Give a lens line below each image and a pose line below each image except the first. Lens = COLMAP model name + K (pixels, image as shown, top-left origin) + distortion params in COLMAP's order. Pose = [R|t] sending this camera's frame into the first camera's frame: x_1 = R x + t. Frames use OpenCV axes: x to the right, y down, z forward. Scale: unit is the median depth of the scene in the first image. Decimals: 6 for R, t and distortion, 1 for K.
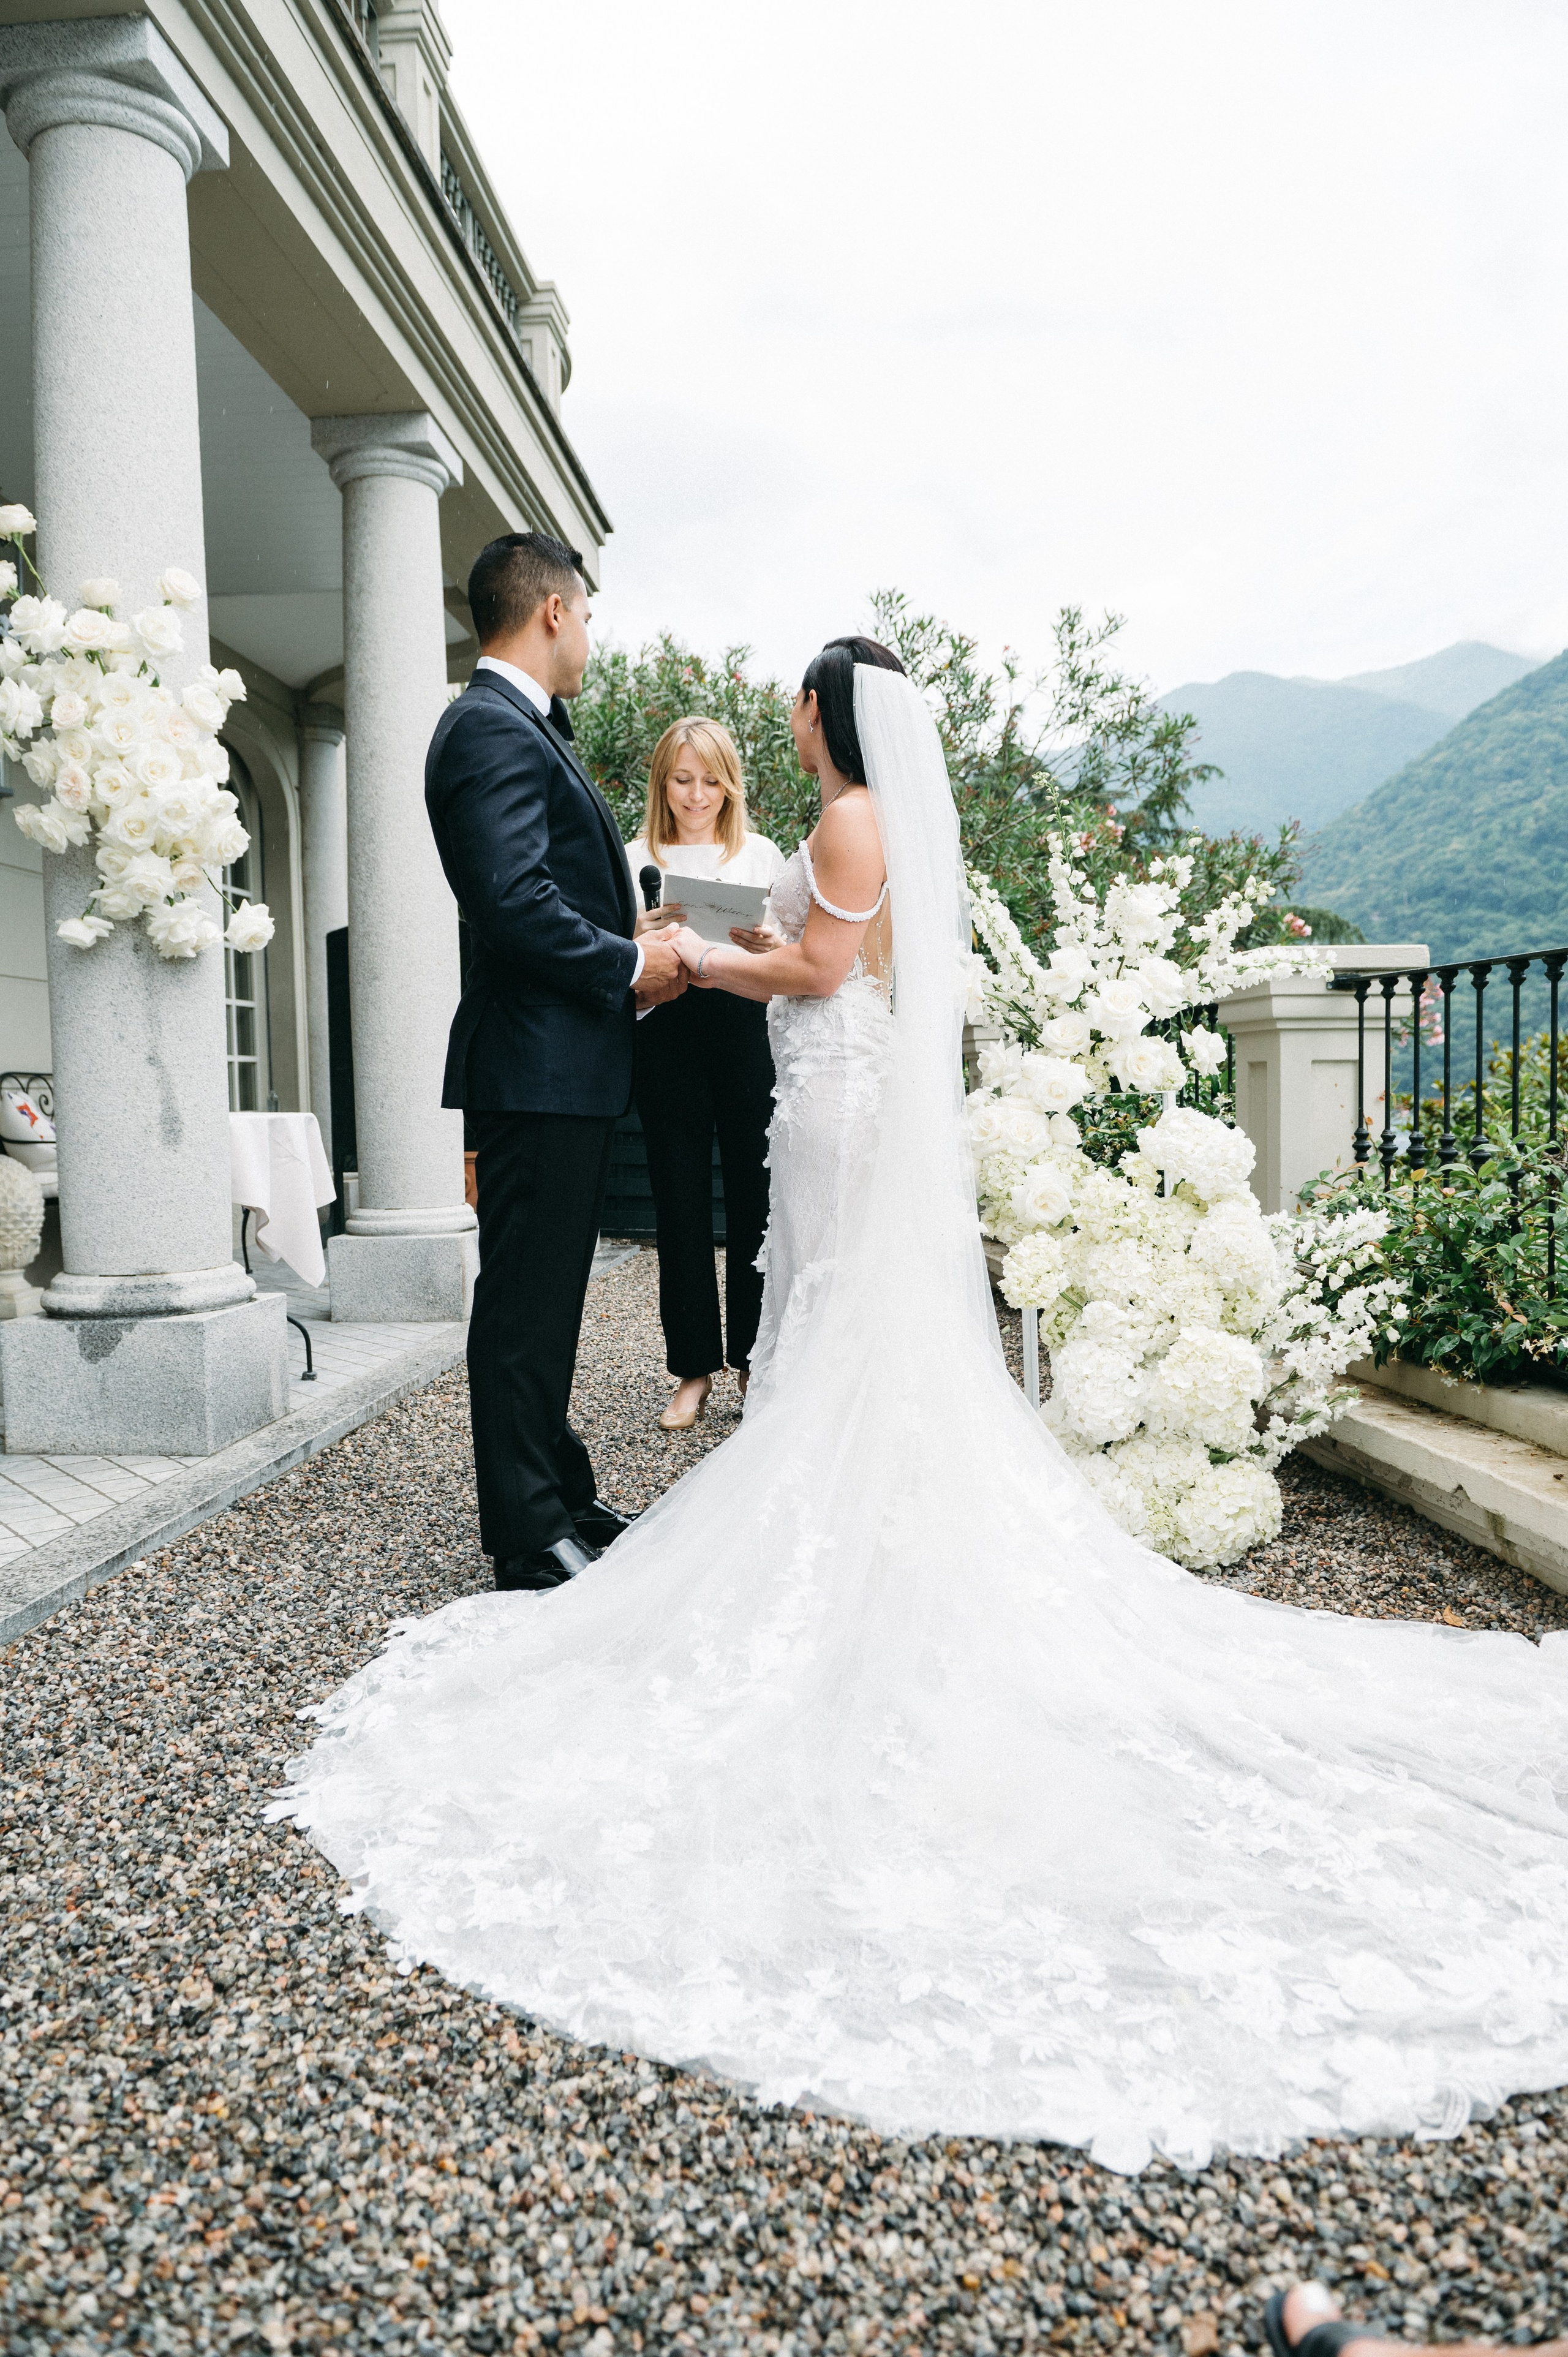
lens RADIAL K [[1592.8, 0, 780.2], [0, 1592.8, 1180.6], [0, 0, 1]] dist [-0.011714, -0.005772]
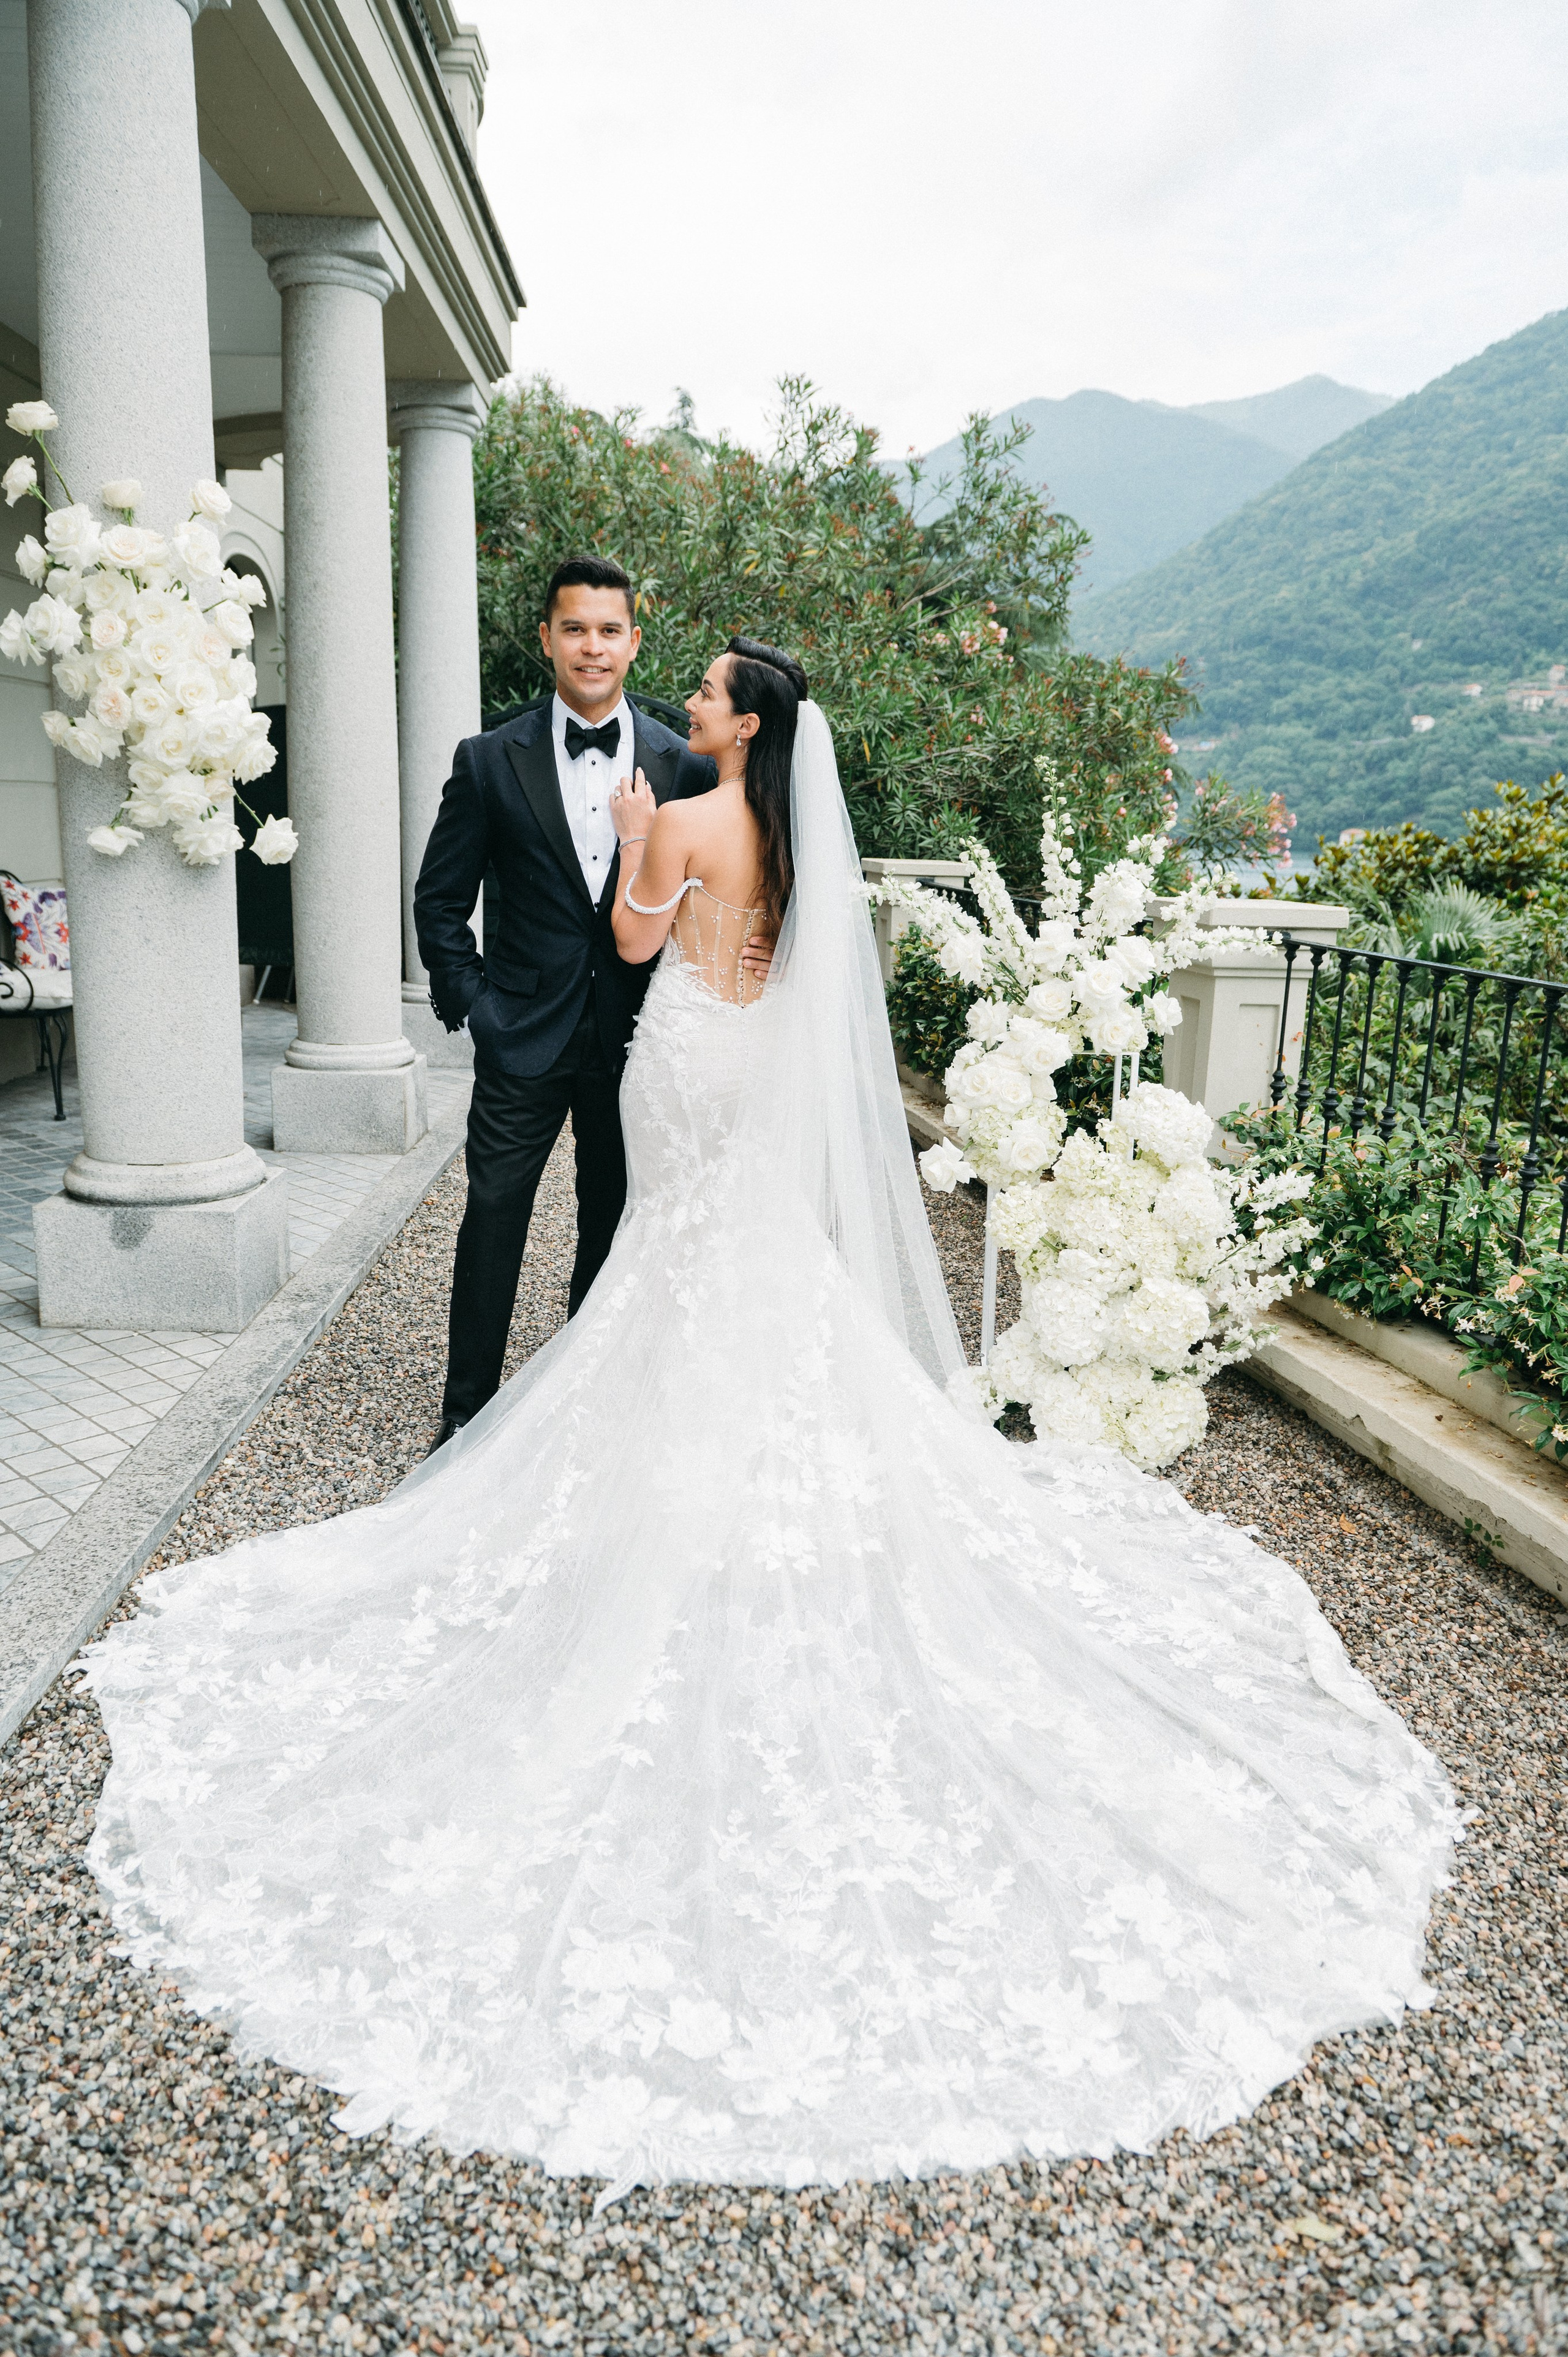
lens RADIAL K [[1593.2, 0, 790.0], [0, 1593.2, 1167.7], [0, 0, 1]] dist [-0.011605, -0.003454]
pose [[0.991675, 0.025555, 0.126201, -0.153667], [-0.045694, 0.986161, 0.159370, -0.157131], [-0.120382, -0.163810, 0.979119, -0.112717]]
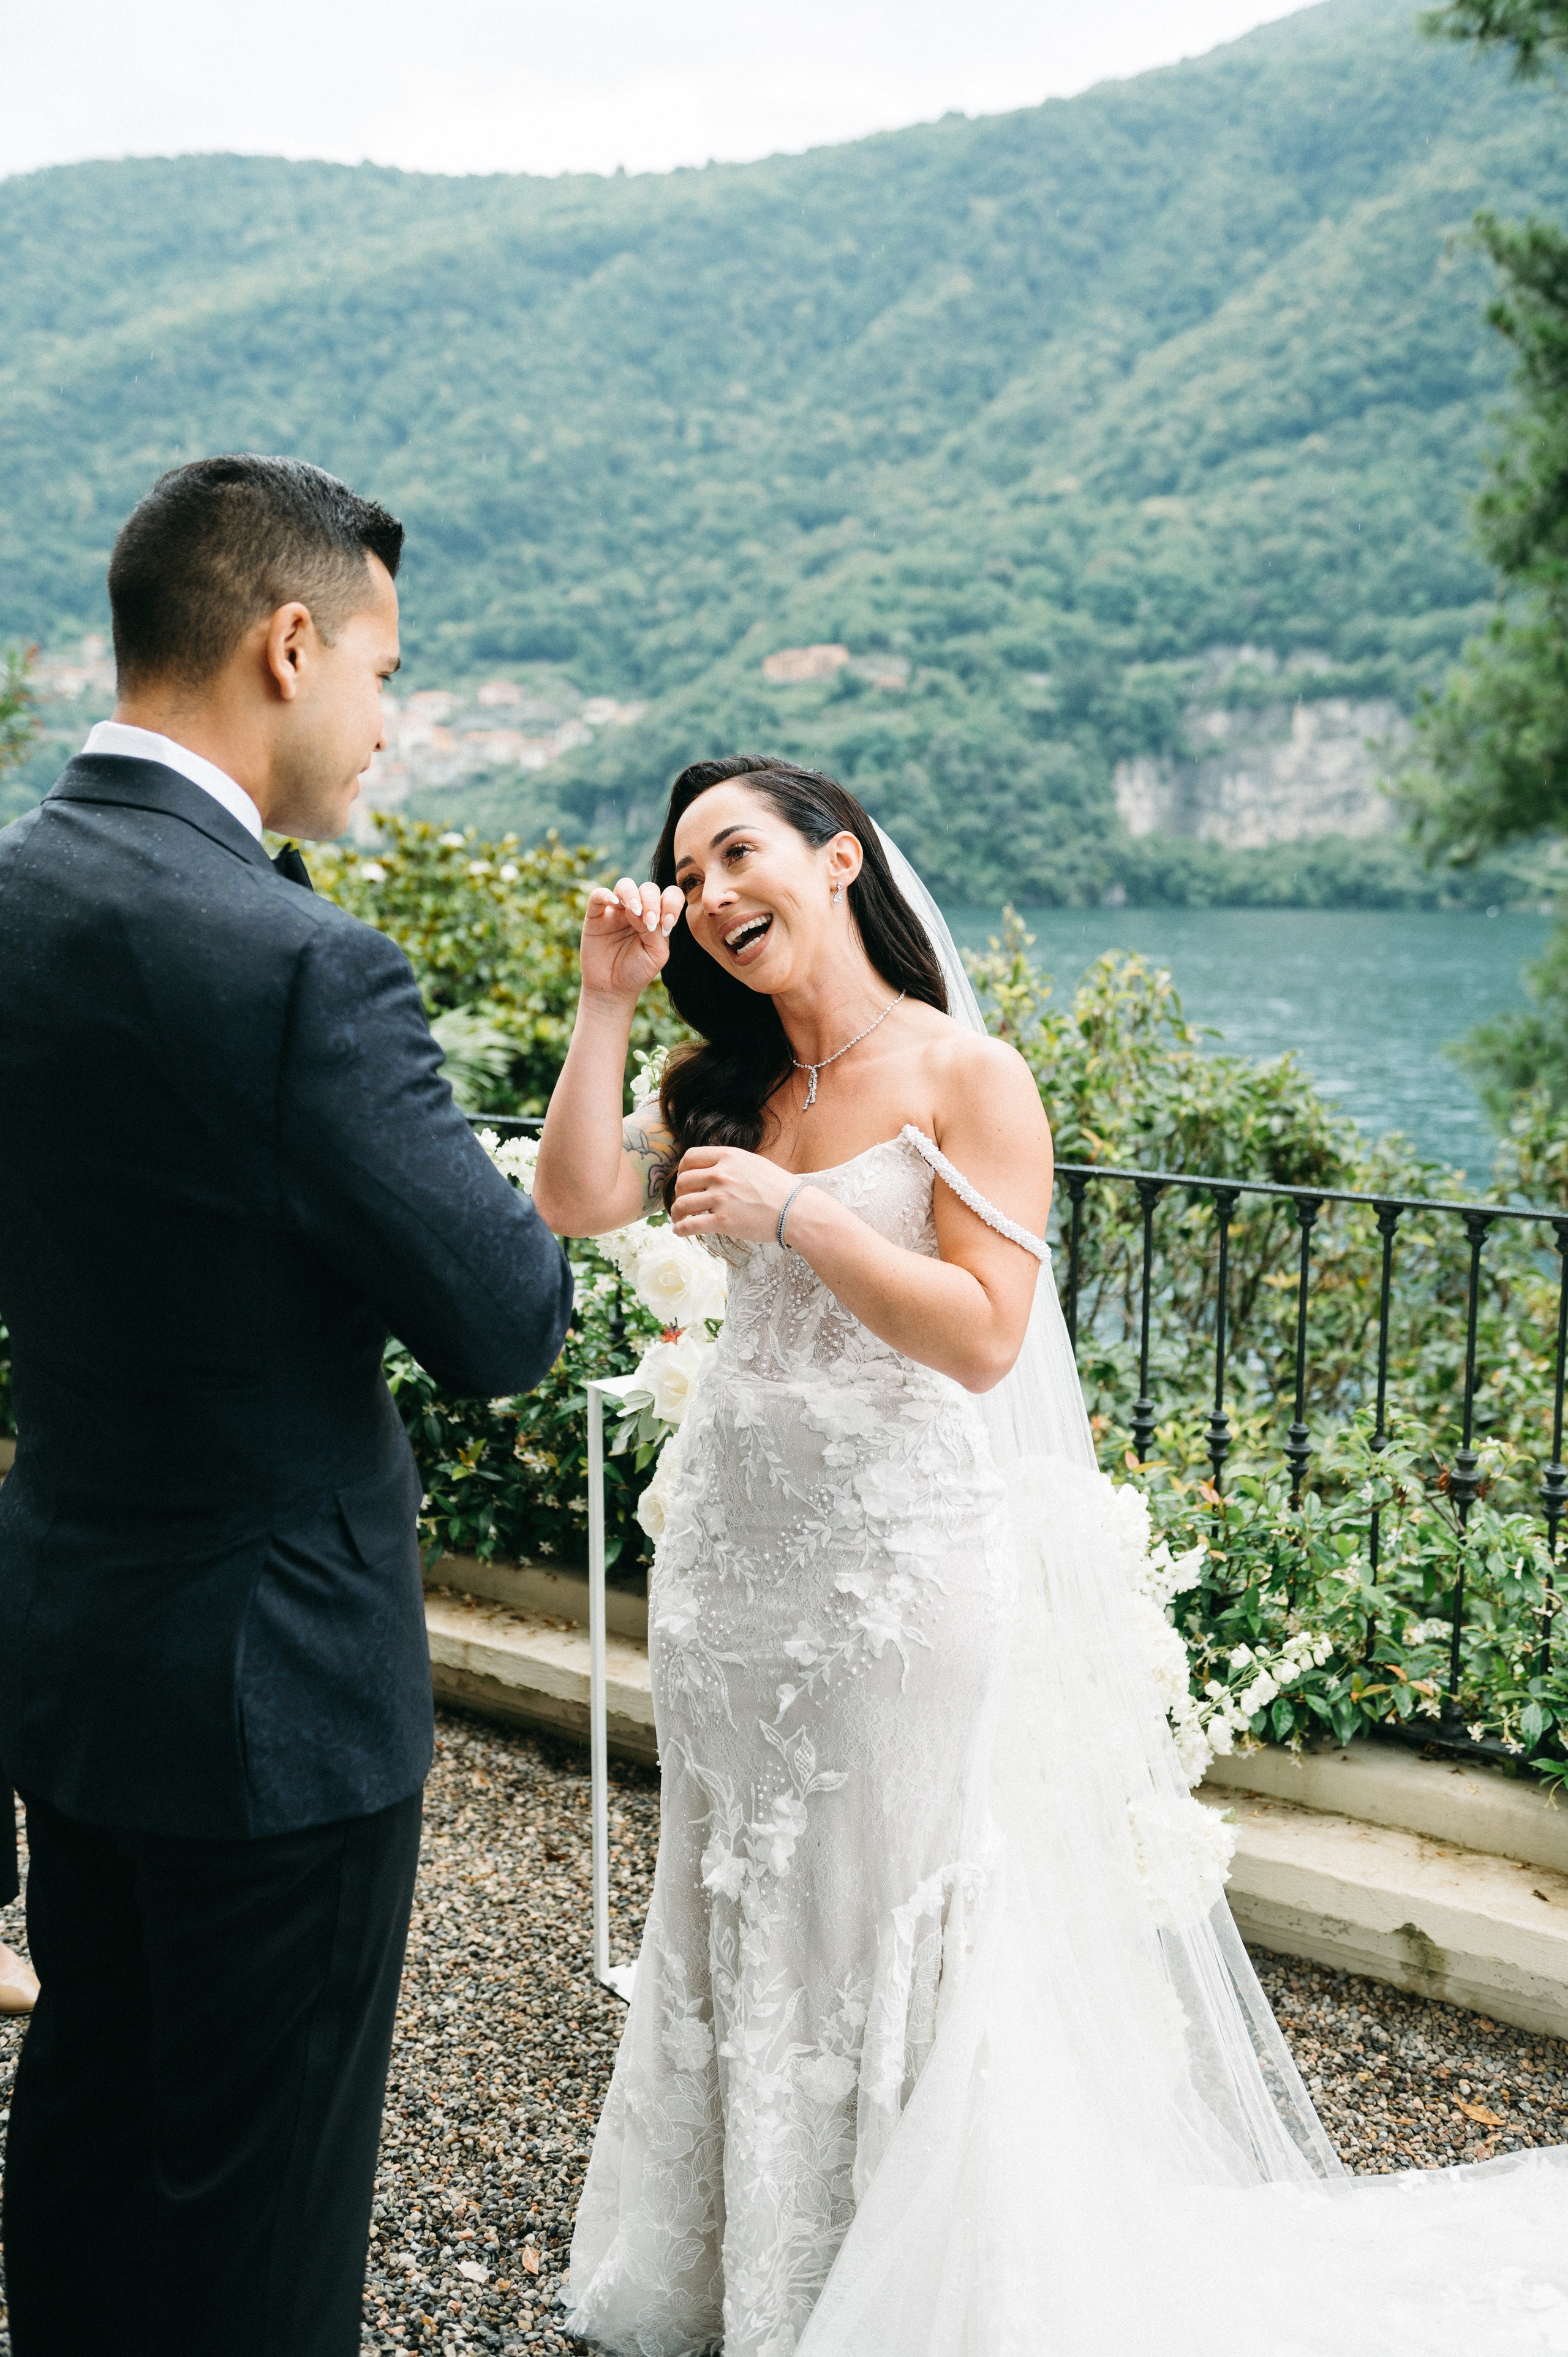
lens RADIAL K [[2311.2, 0, 784.8], [0, 2311.2, 1158.6], [0, 0, 1]] dist [-0.024508, 0.009763]
pose [[0.669879, -0.066826, 0.739457, -0.518559], [0.021675, 0.997277, 0.070490, -0.237463], [-0.742154, -0.031192, 0.669503, 0.438523]]
